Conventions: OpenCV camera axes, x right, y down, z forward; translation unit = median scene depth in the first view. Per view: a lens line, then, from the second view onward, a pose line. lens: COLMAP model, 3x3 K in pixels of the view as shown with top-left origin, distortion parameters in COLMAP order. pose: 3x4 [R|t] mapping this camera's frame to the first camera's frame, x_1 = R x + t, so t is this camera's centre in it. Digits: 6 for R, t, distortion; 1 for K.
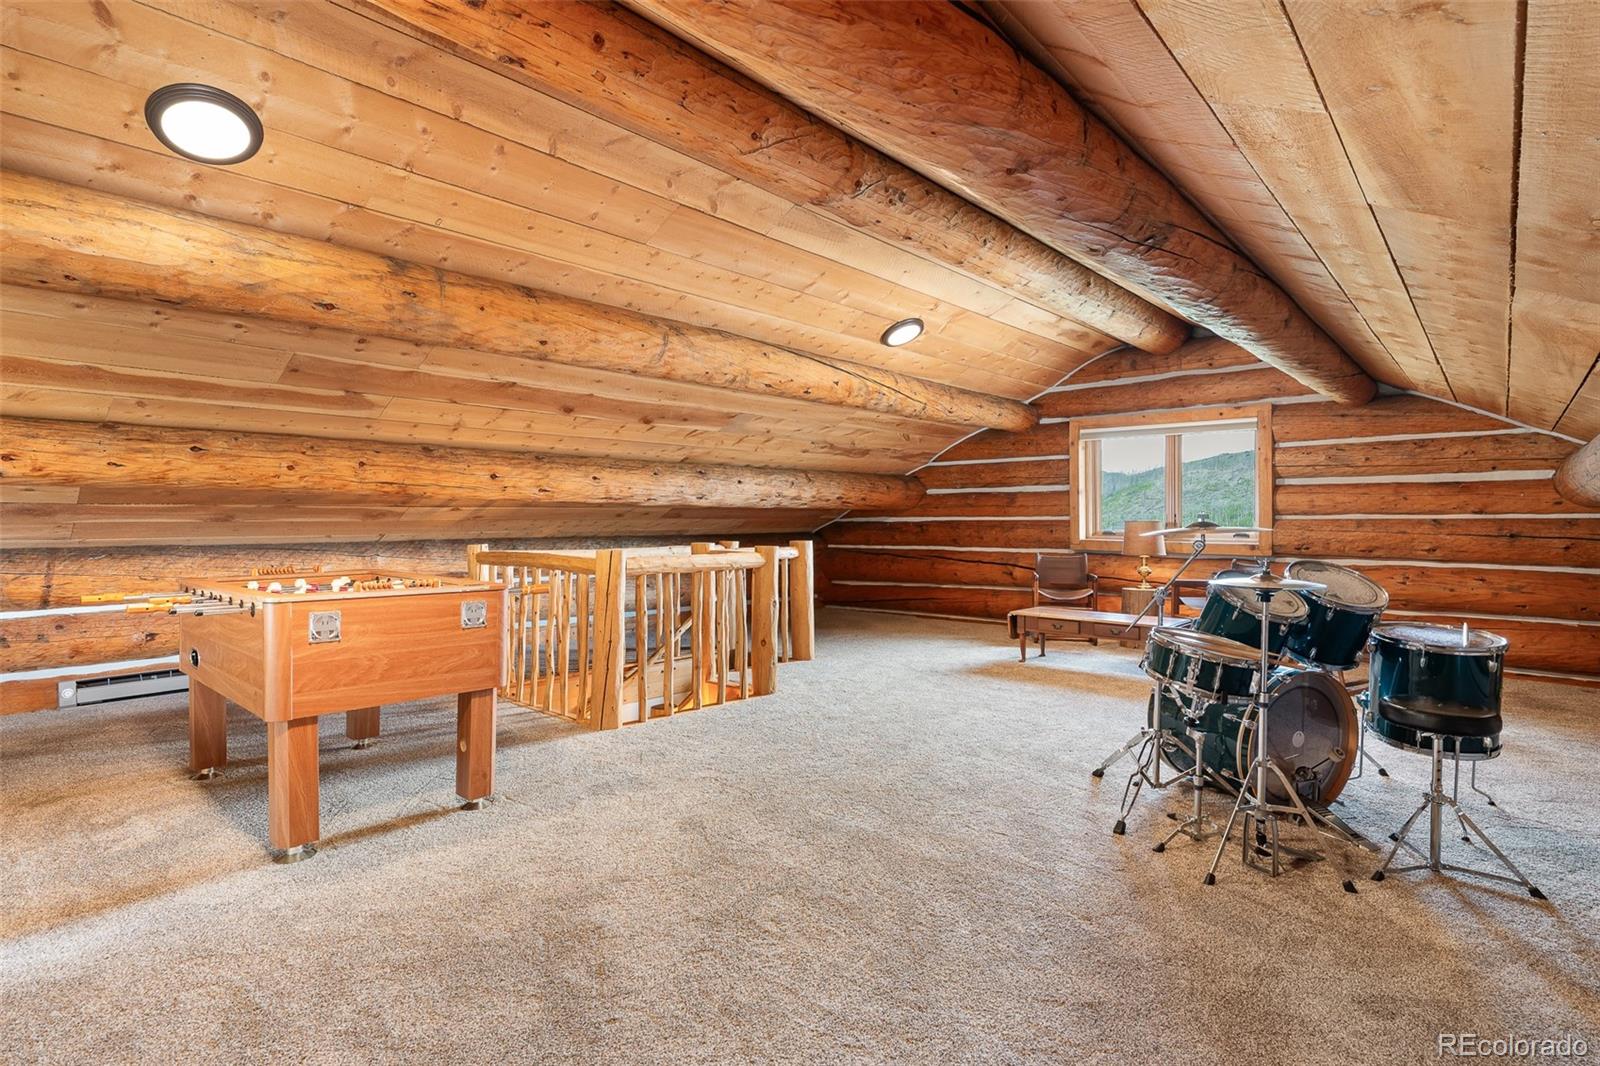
lens RADIAL K [[778.1, 0, 802.9], [0, 778.1, 520.4], [0, 0, 1]] dist [0.000884, -0.000076]
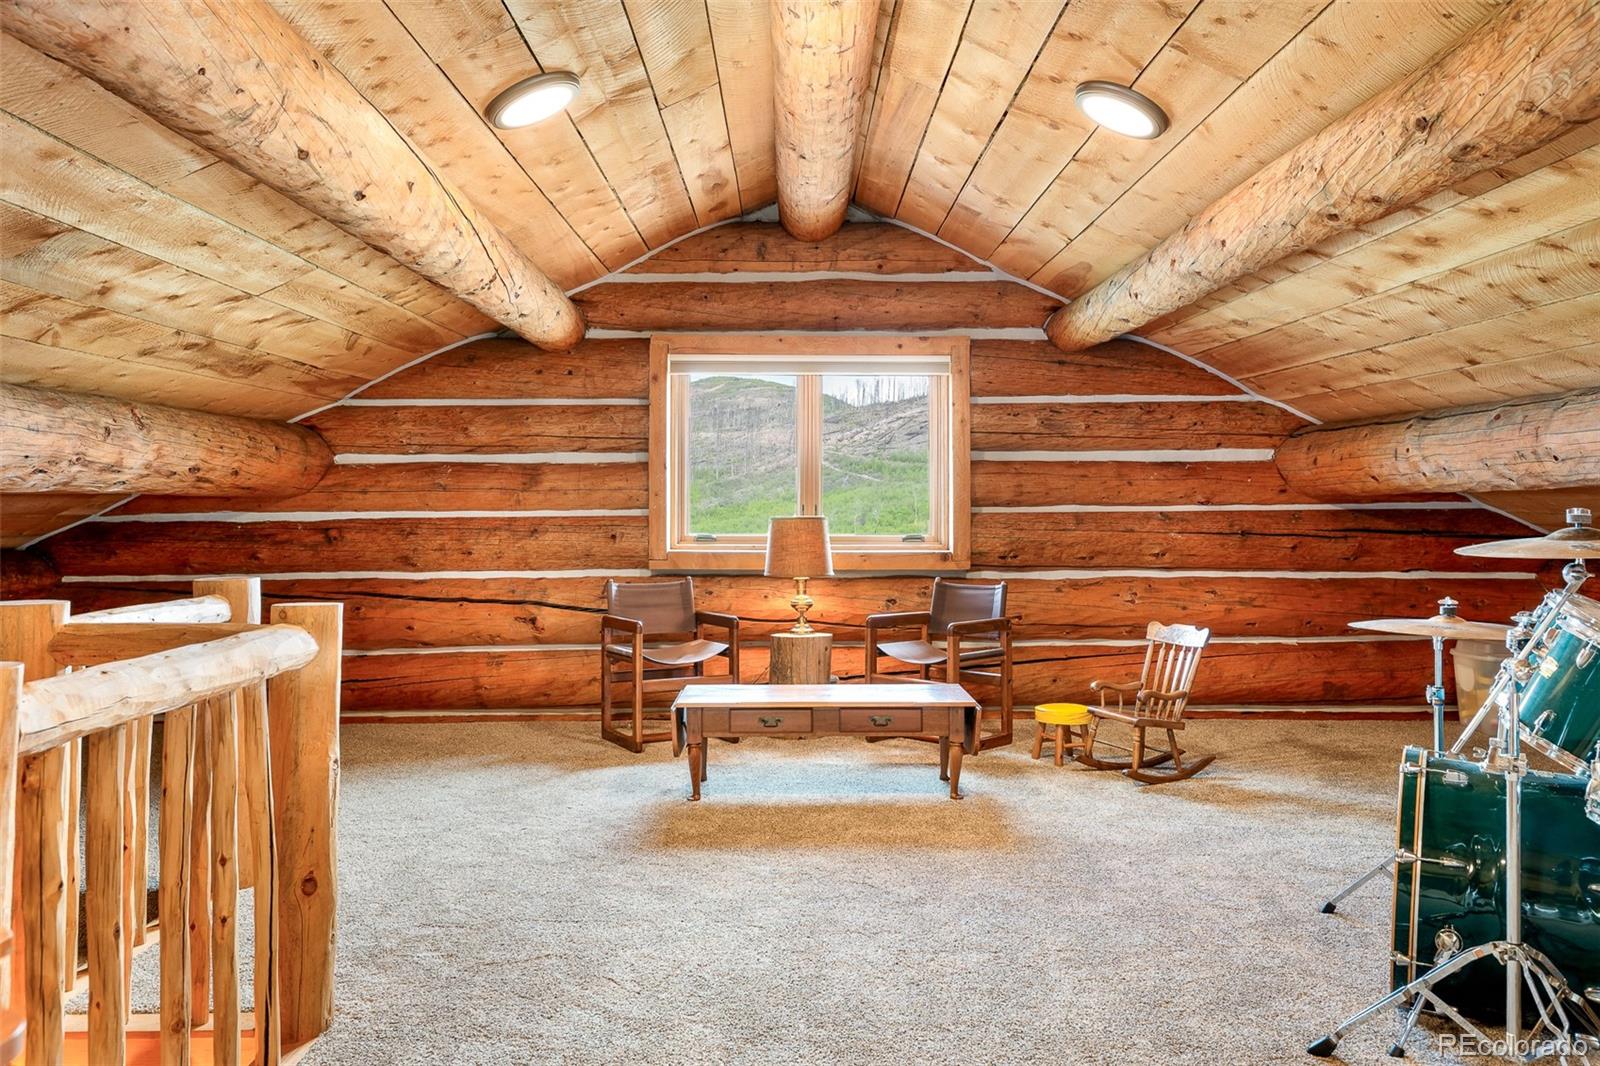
lens RADIAL K [[1231.9, 0, 801.7], [0, 1231.9, 461.4], [0, 0, 1]] dist [-0.004509, -0.001713]
pose [[0.733692, 0.020777, 0.679164, -0.205470], [0.005797, 0.999305, -0.036834, -0.007688], [-0.679457, 0.030962, 0.733062, 0.343377]]
